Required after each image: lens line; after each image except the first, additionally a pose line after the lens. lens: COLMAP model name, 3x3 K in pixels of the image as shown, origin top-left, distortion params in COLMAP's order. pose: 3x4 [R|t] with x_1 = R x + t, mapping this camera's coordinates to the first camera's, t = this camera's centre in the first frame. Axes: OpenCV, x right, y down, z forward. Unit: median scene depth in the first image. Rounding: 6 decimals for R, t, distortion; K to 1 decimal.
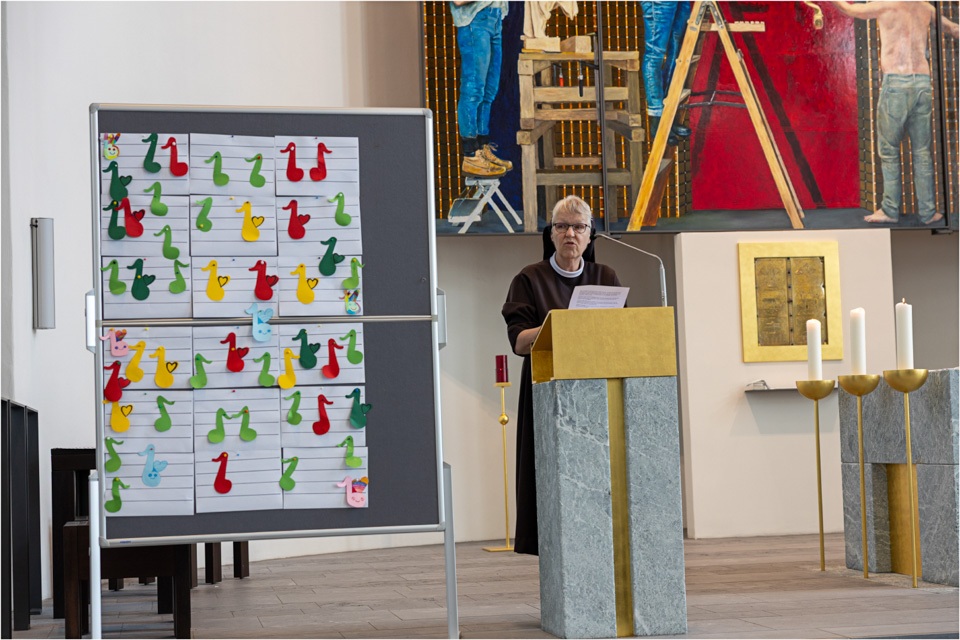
lens RADIAL K [[1871.8, 0, 472.4], [0, 1871.8, 326.9], [0, 0, 1]] dist [0.038123, 0.000000]
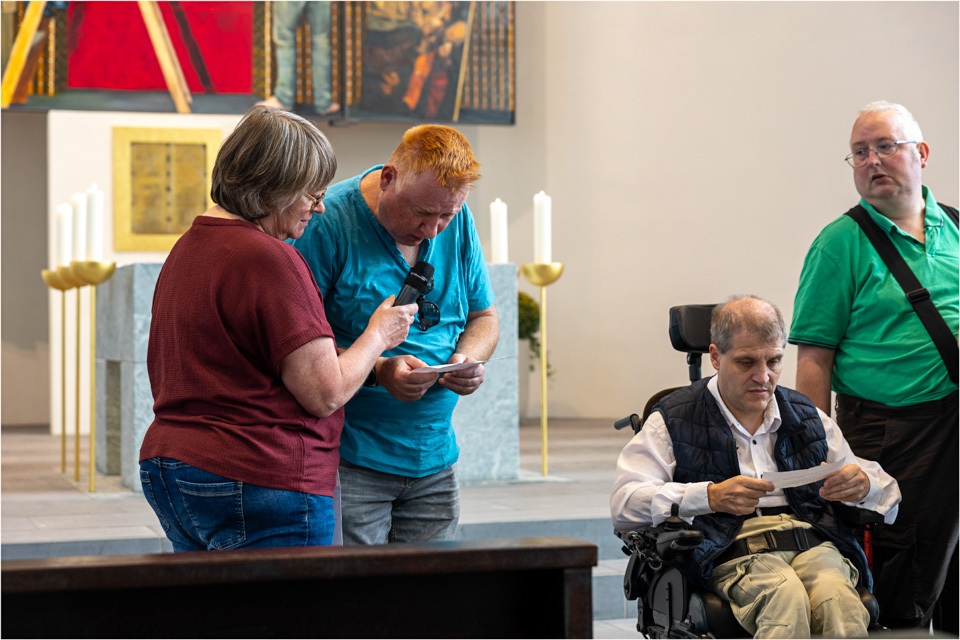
lens RADIAL K [[1871.8, 0, 525.5], [0, 1871.8, 303.0], [0, 0, 1]] dist [0.038123, 0.000000]
pose [[0.985788, 0.028004, 0.165645, 0.358313], [-0.035324, 0.998518, 0.041408, -0.003238], [-0.164239, -0.046671, 0.985316, 0.053835]]
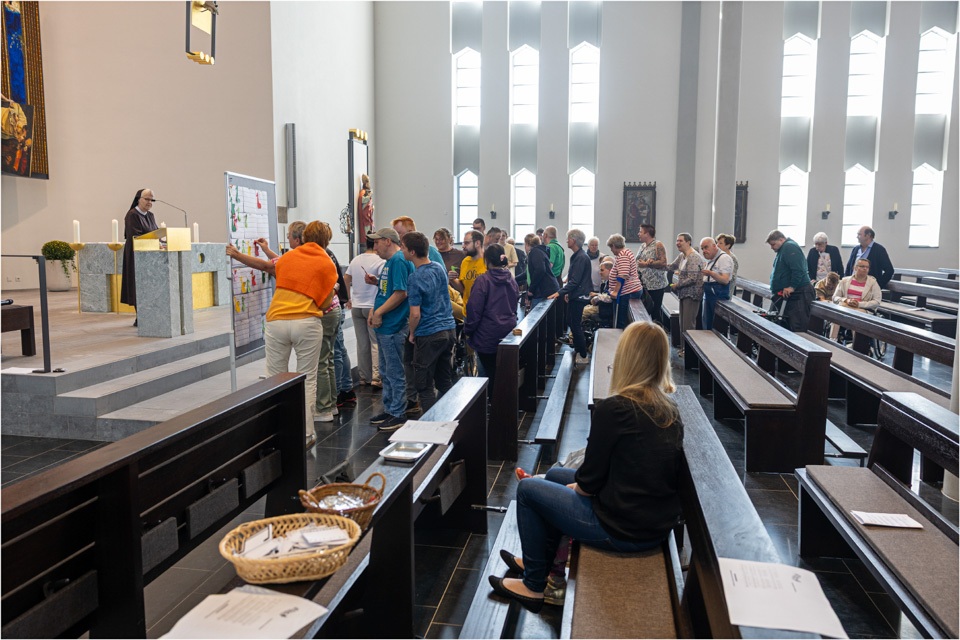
lens RADIAL K [[752.4, 0, 485.2], [0, 752.4, 326.5], [0, 0, 1]] dist [-0.015401, -0.012673]
pose [[0.304789, -0.074485, 0.949503, -0.940000], [-0.085876, 0.990727, 0.105285, -0.023351], [-0.948540, -0.113629, 0.295566, 0.151167]]
